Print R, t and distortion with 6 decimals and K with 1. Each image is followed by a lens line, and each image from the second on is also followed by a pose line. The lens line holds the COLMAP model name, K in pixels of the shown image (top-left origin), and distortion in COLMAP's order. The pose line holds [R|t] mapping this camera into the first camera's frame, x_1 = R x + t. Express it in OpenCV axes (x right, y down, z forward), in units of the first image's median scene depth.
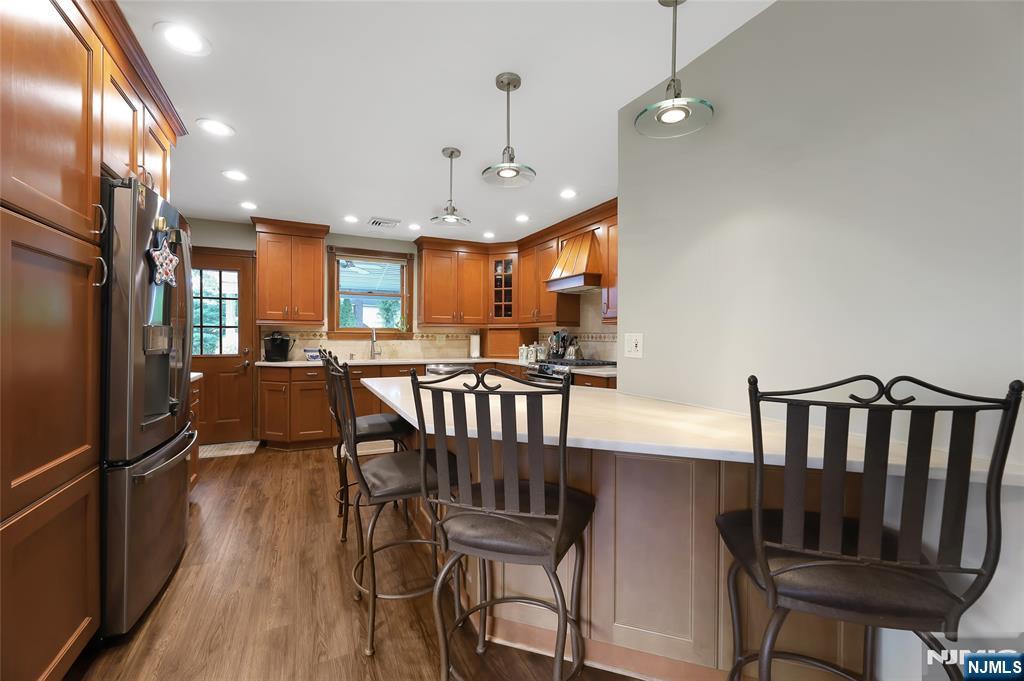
lens RADIAL K [[421.4, 0, 512.7], [0, 421.4, 337.6], [0, 0, 1]] dist [0.000492, -0.000706]
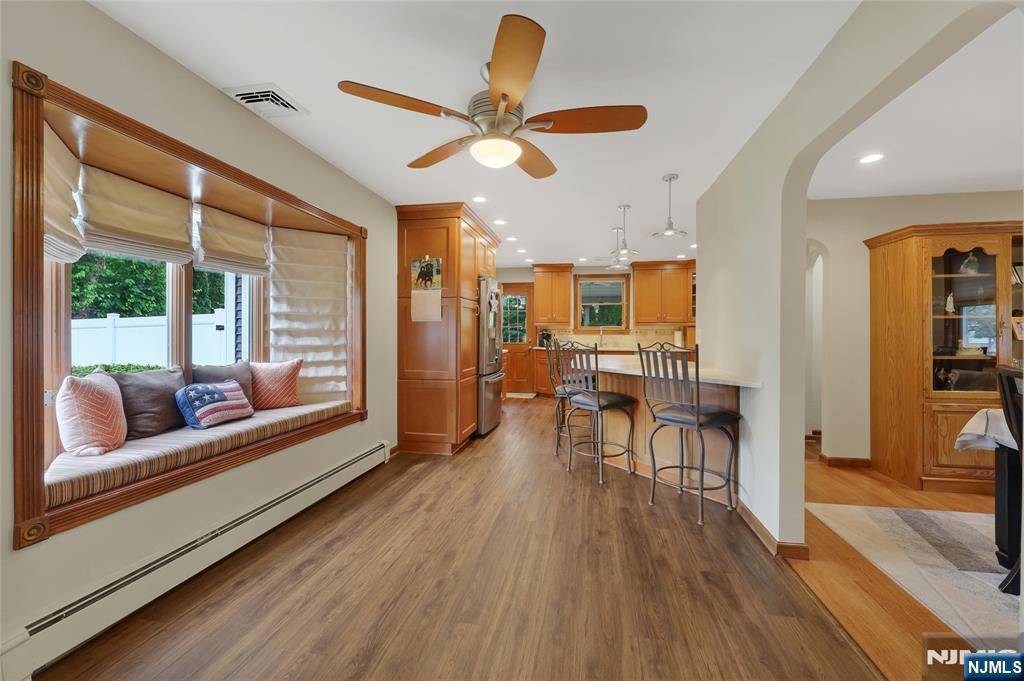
lens RADIAL K [[418.2, 0, 513.2], [0, 418.2, 334.4], [0, 0, 1]] dist [-0.003597, -0.002251]
pose [[0.802566, 0.000330, -0.596563, 0.308605], [-0.000427, 1.000000, -0.000021, 0.005088], [0.596563, 0.000271, 0.802566, -0.381648]]
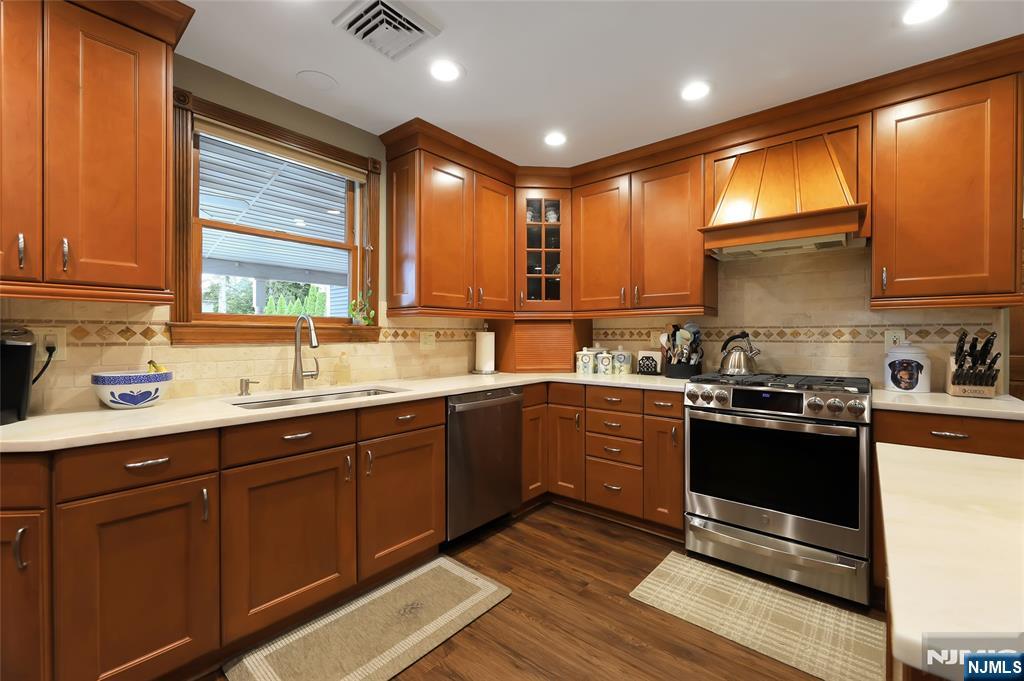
lens RADIAL K [[421.4, 0, 519.6], [0, 421.4, 339.8], [0, 0, 1]] dist [0.000492, -0.000706]
pose [[0.913966, -0.010018, 0.405668, -0.310951], [0.006287, 0.999925, 0.010528, -0.001274], [-0.405743, -0.007072, 0.913960, 0.541709]]
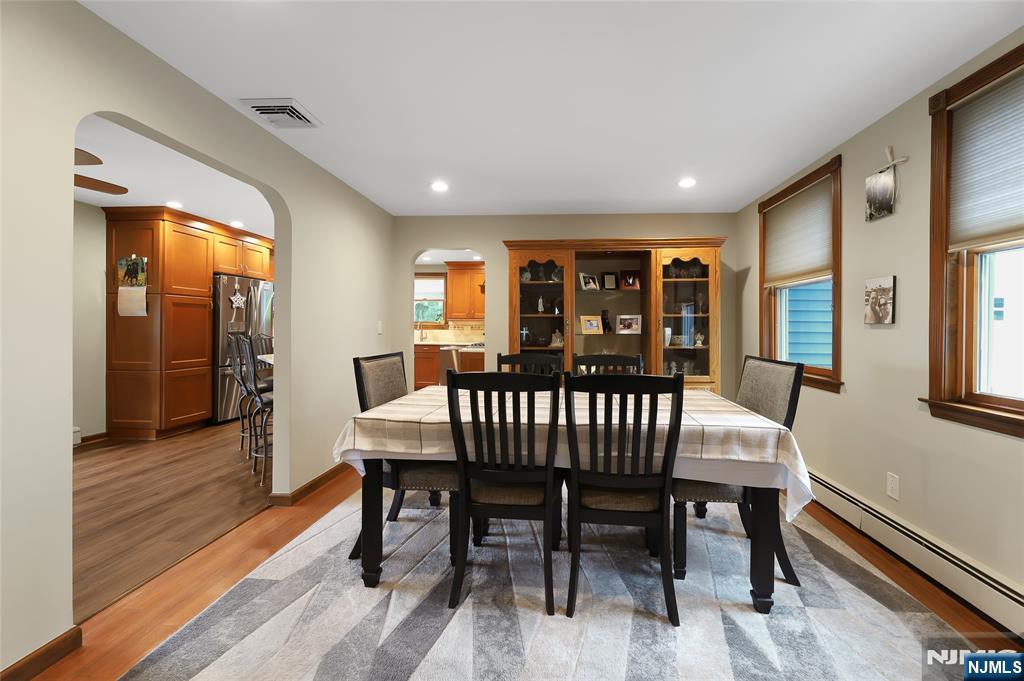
lens RADIAL K [[421.4, 0, 532.5], [0, 421.4, 332.6], [0, 0, 1]] dist [0.000492, -0.000706]
pose [[0.867721, 0.006420, -0.497011, 0.846608], [-0.003245, 0.999968, 0.007251, 0.004793], [0.497042, -0.004679, 0.867714, -0.175396]]
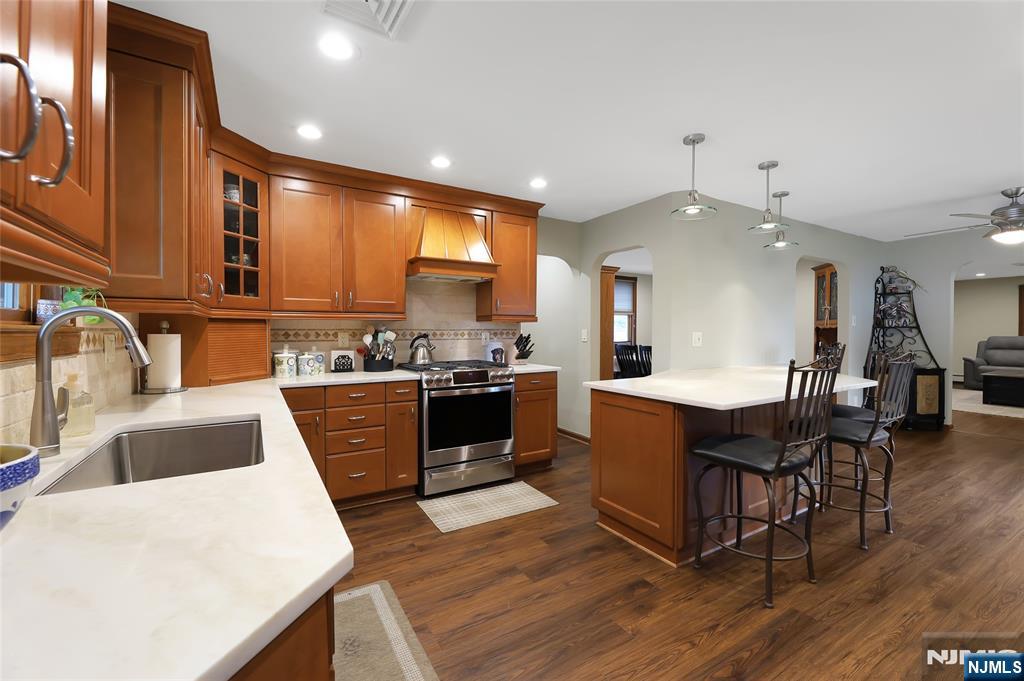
lens RADIAL K [[421.4, 0, 500.6], [0, 421.4, 338.3], [0, 0, 1]] dist [0.000492, -0.000706]
pose [[-0.066669, -0.025080, 0.997460, -0.573624], [0.001351, 0.999681, 0.025226, -0.012914], [-0.997774, 0.003030, -0.066614, 0.810554]]
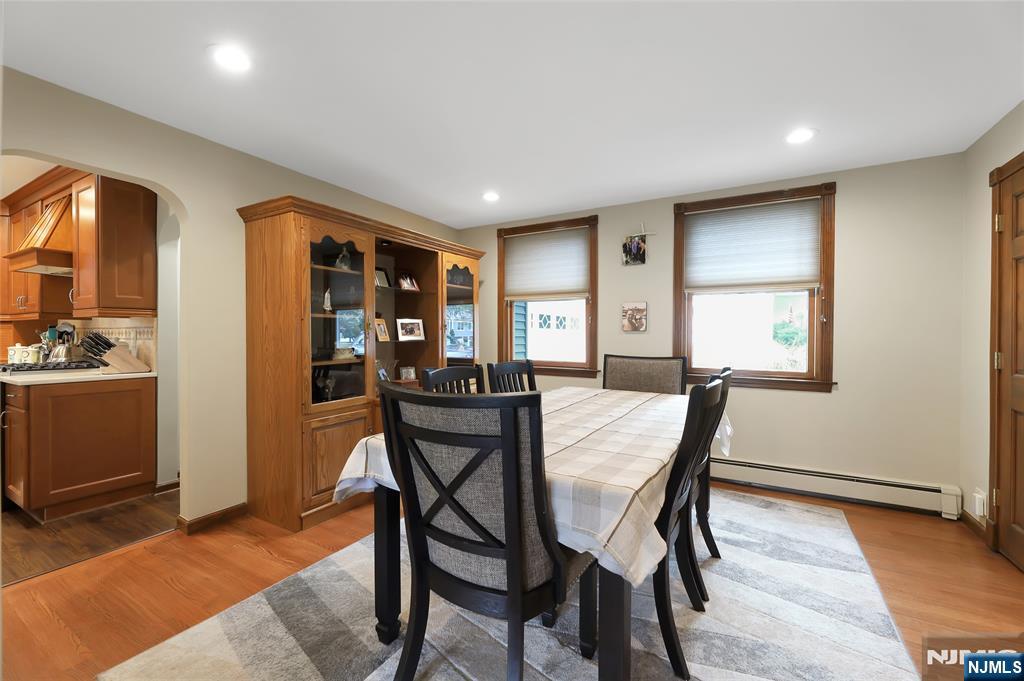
lens RADIAL K [[421.4, 0, 510.3], [0, 421.4, 335.9], [0, 0, 1]] dist [0.000492, -0.000706]
pose [[0.836759, -0.002431, 0.547567, 0.361030], [0.001983, 0.999997, 0.001410, 0.004281], [-0.547568, -0.000094, 0.836761, -0.083141]]
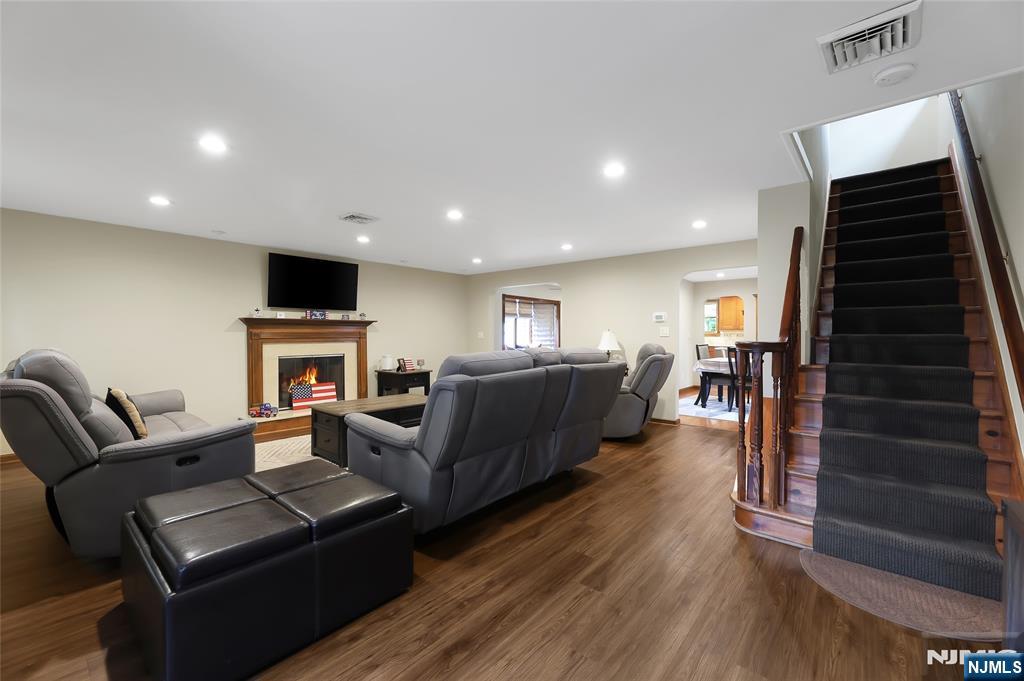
lens RADIAL K [[421.4, 0, 507.5], [0, 421.4, 340.3], [0, 0, 1]] dist [0.000492, -0.000706]
pose [[0.393954, 0.012298, -0.919048, 1.543388], [-0.001778, 0.999919, 0.012618, 0.000000], [0.919129, -0.003337, 0.393943, -1.049749]]
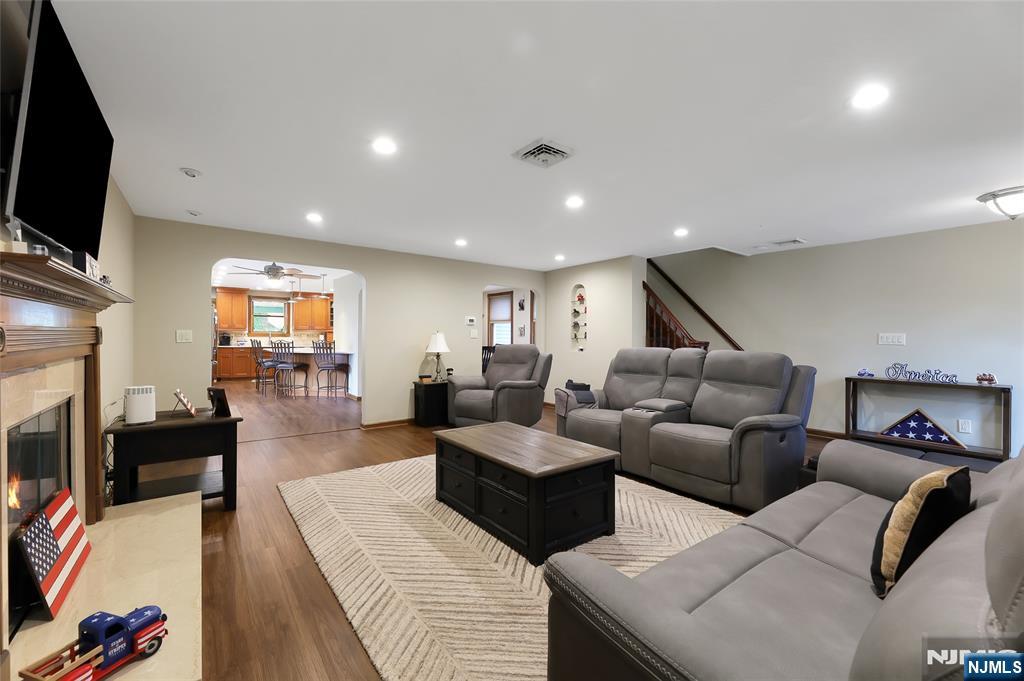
lens RADIAL K [[421.4, 0, 515.2], [0, 421.4, 334.0], [0, 0, 1]] dist [0.000492, -0.000706]
pose [[0.982083, 0.002331, 0.188435, 0.548801], [-0.001632, 0.999991, -0.003867, -0.002545], [-0.188443, 0.003490, 0.982078, -1.504907]]
